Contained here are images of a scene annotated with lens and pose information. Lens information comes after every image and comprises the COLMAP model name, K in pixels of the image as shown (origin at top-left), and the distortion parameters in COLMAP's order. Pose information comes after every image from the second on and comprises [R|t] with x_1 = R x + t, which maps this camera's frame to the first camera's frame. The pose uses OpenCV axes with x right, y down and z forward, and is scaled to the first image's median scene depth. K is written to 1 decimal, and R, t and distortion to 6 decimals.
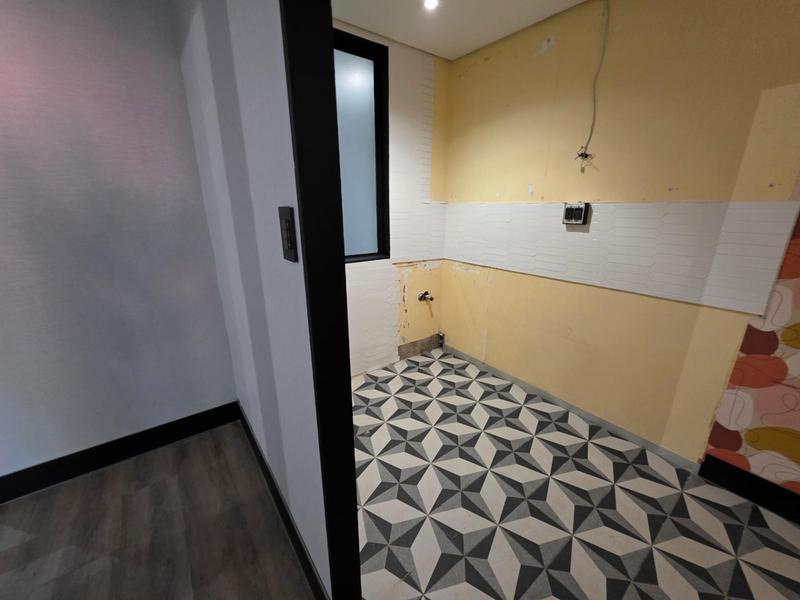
lens RADIAL K [[321.2, 0, 400.9], [0, 321.2, 300.9], [0, 0, 1]] dist [0.001729, 0.000605]
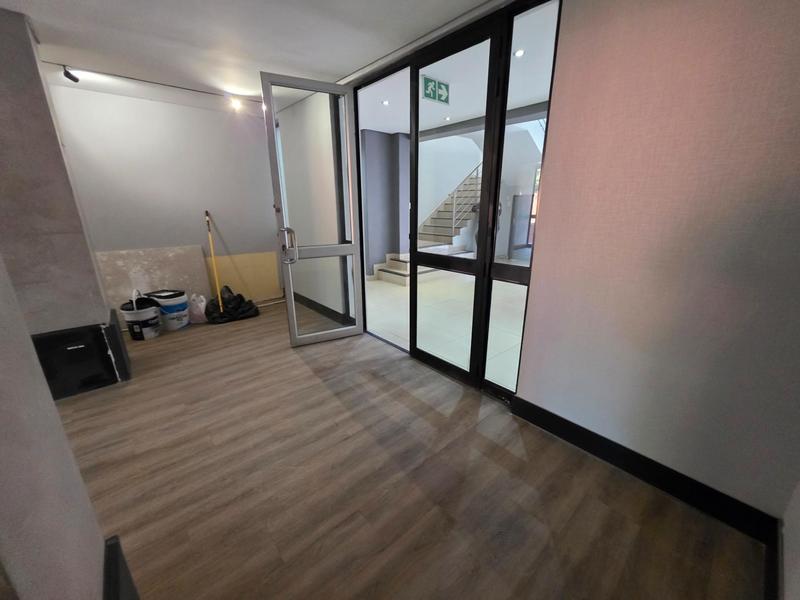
lens RADIAL K [[321.2, 0, 401.0], [0, 321.2, 299.5], [0, 0, 1]] dist [0.001729, 0.000605]
pose [[0.073315, 0.285817, -0.955476, -0.124625], [-0.277923, 0.925957, 0.255662, -0.045404], [0.957801, 0.246805, 0.147322, 0.157029]]
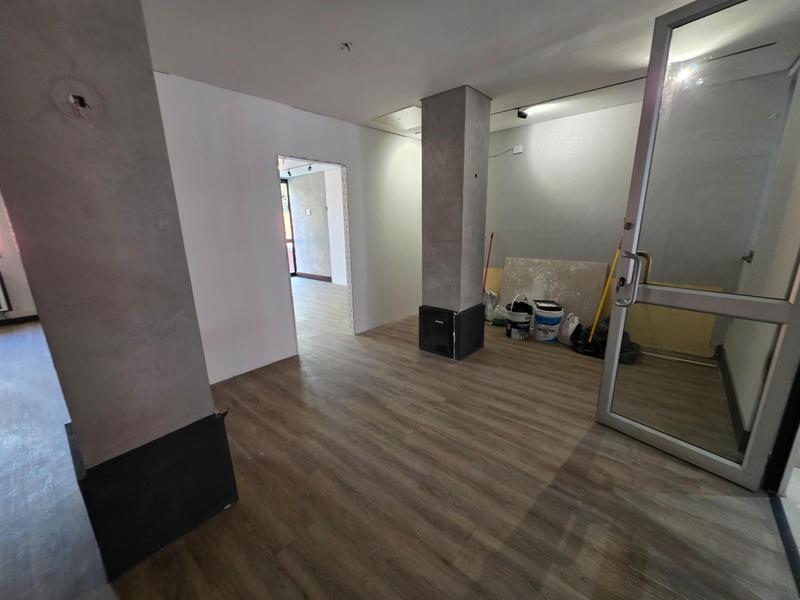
lens RADIAL K [[321.2, 0, 394.9], [0, 321.2, 301.2], [0, 0, 1]] dist [0.001729, 0.000605]
pose [[-0.977707, 0.072050, -0.197225, -1.140751], [-0.036955, 0.865577, 0.499410, -0.221487], [0.206696, 0.495565, -0.843619, 0.744573]]
